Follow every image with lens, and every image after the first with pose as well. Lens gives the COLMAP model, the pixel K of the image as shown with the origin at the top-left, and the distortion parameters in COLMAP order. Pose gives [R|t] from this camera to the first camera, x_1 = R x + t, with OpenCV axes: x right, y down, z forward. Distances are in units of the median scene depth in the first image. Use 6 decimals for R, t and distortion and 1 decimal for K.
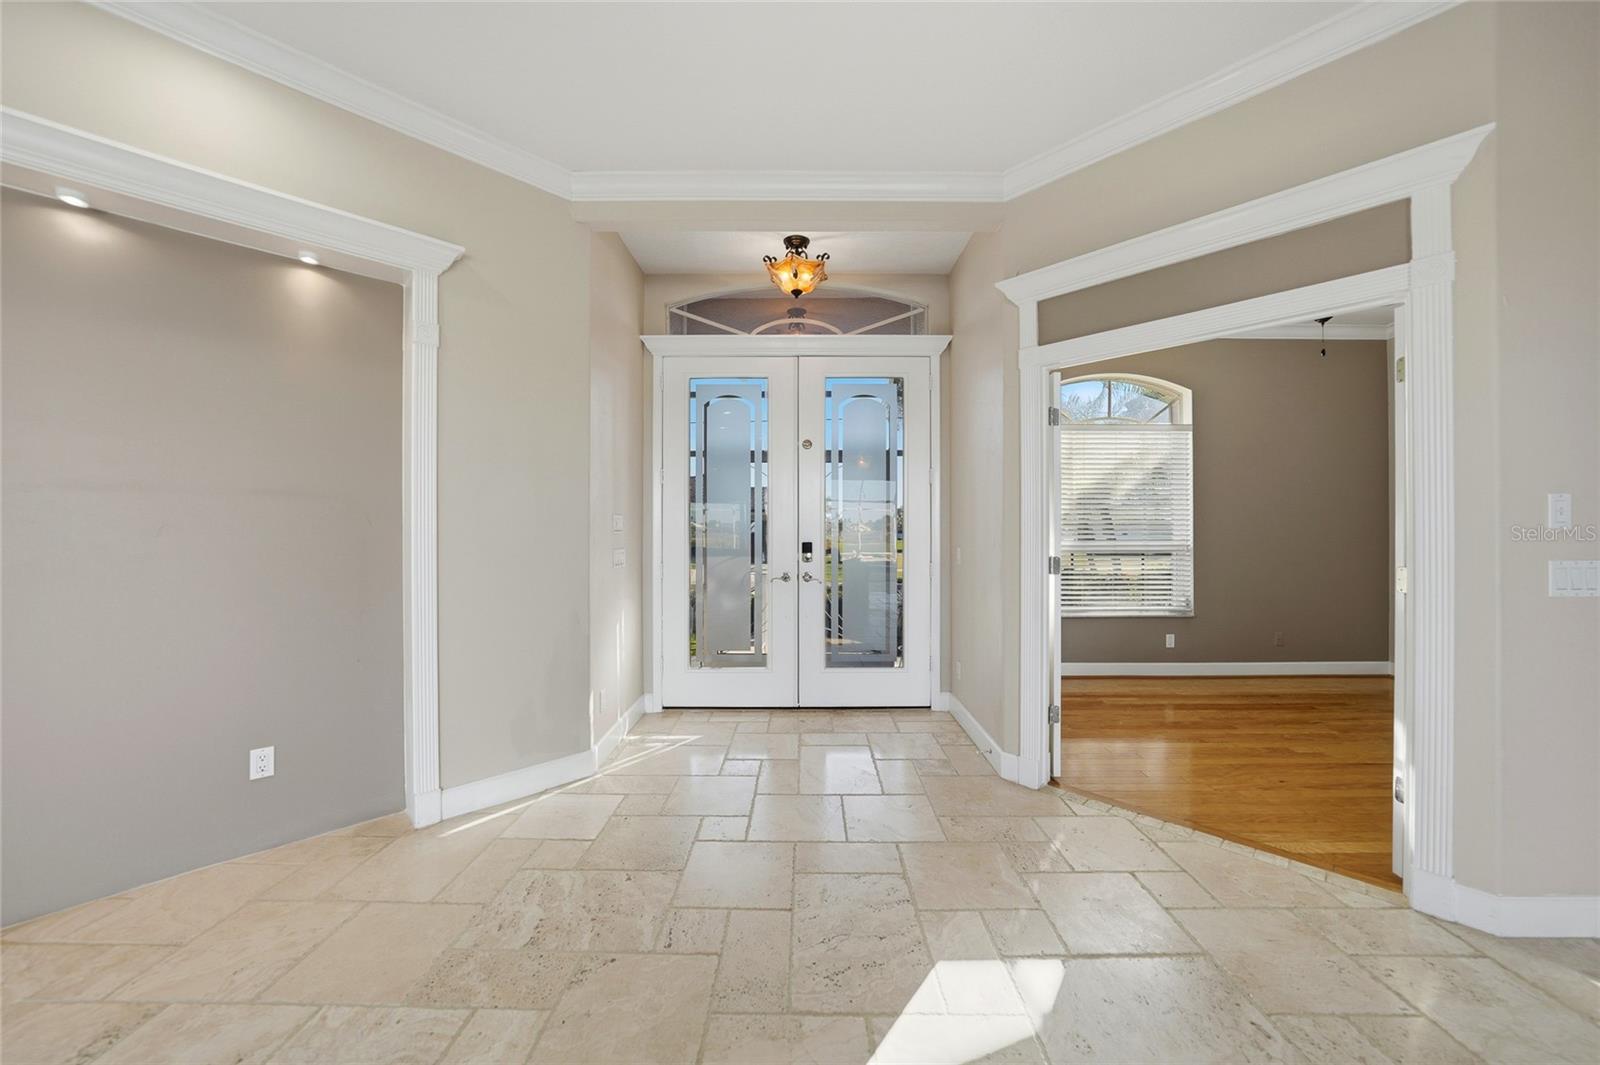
lens RADIAL K [[567.8, 0, 806.1], [0, 567.8, 532.5], [0, 0, 1]] dist [-0.021741, 0.000040]
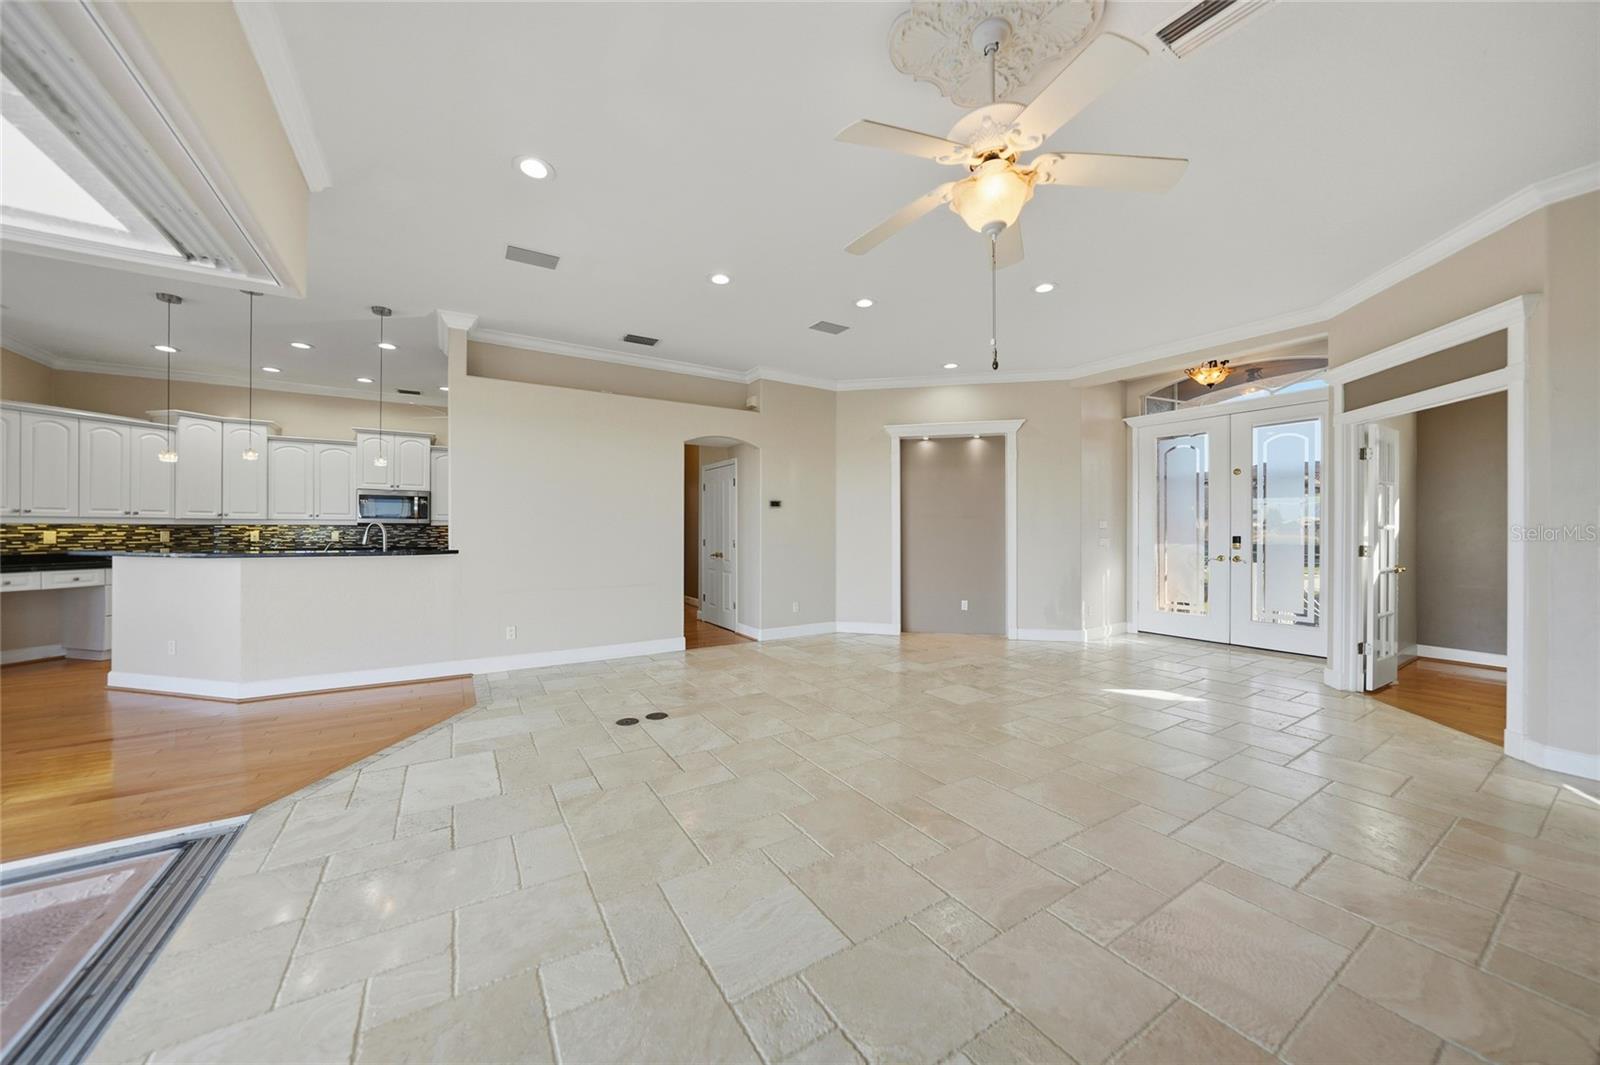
lens RADIAL K [[567.8, 0, 806.1], [0, 567.8, 532.5], [0, 0, 1]] dist [-0.021741, 0.000040]
pose [[0.550263, 0.004042, -0.834982, 0.883392], [0.004381, 0.999961, 0.007727, -0.012557], [0.834980, -0.007910, 0.550223, -1.117488]]
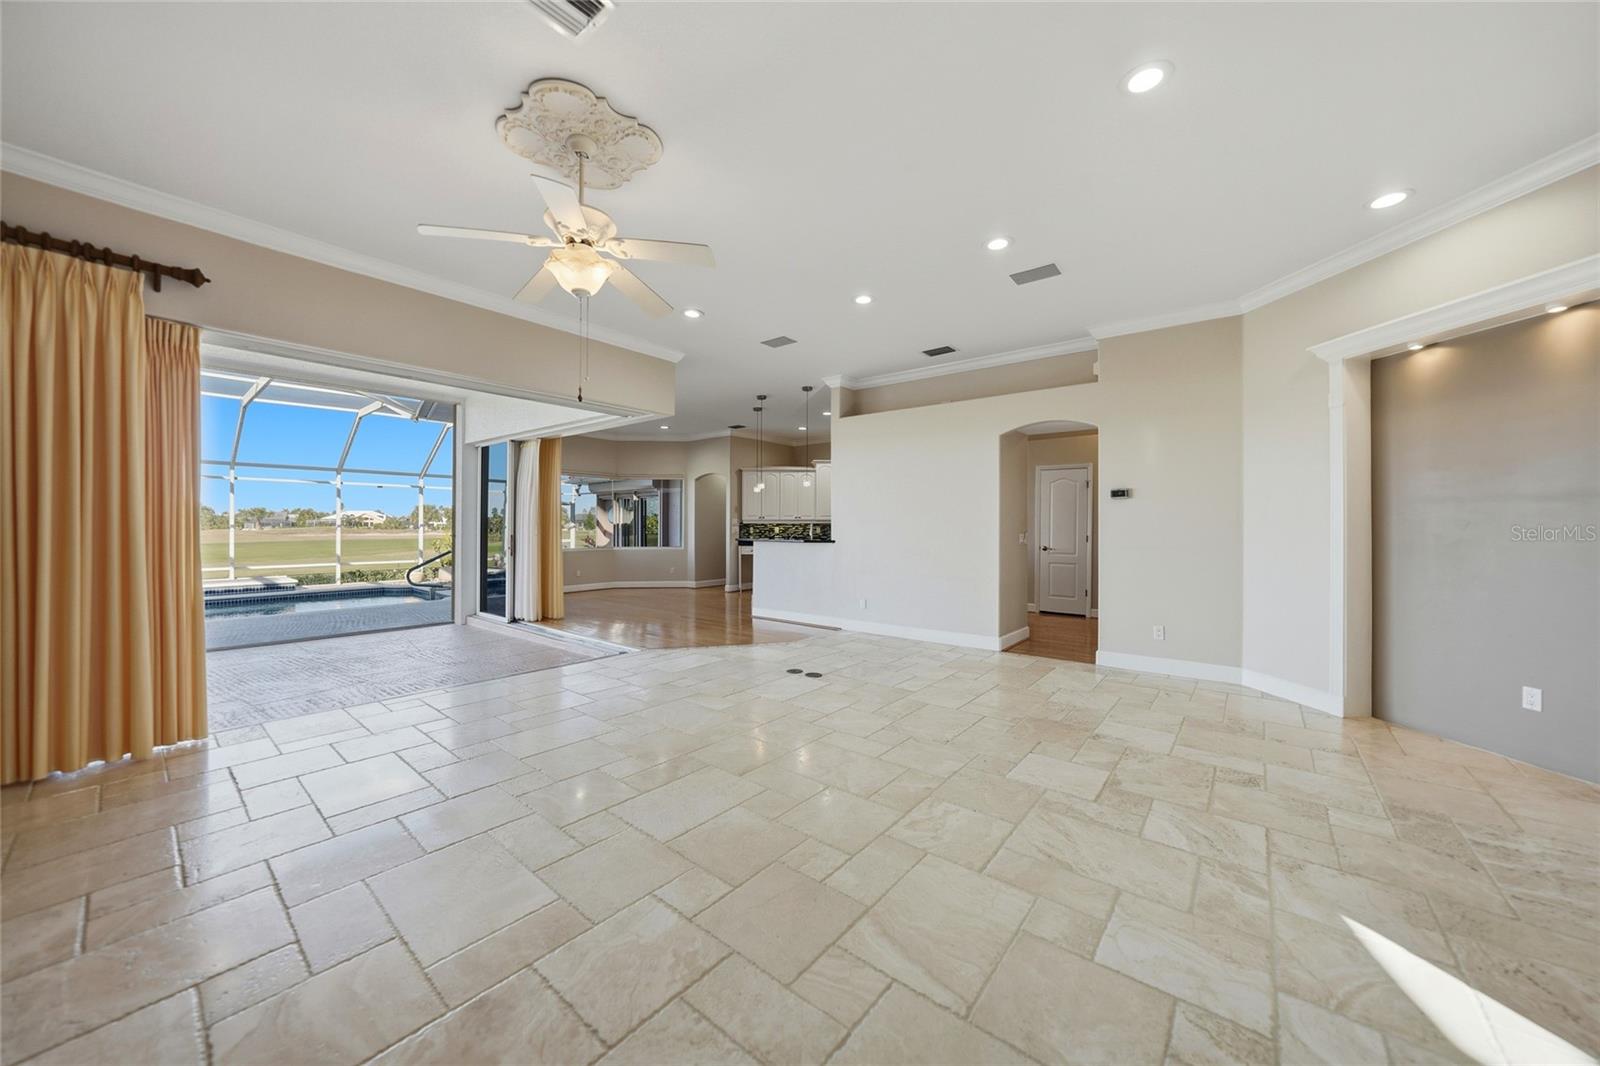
lens RADIAL K [[564.8, 0, 795.4], [0, 564.8, 526.2], [0, 0, 1]] dist [-0.019688, 0.000099]
pose [[-0.625984, -0.001103, -0.779835, 0.913720], [0.003180, 0.999987, -0.003967, -0.003692], [0.779829, -0.004963, -0.625973, 0.337338]]
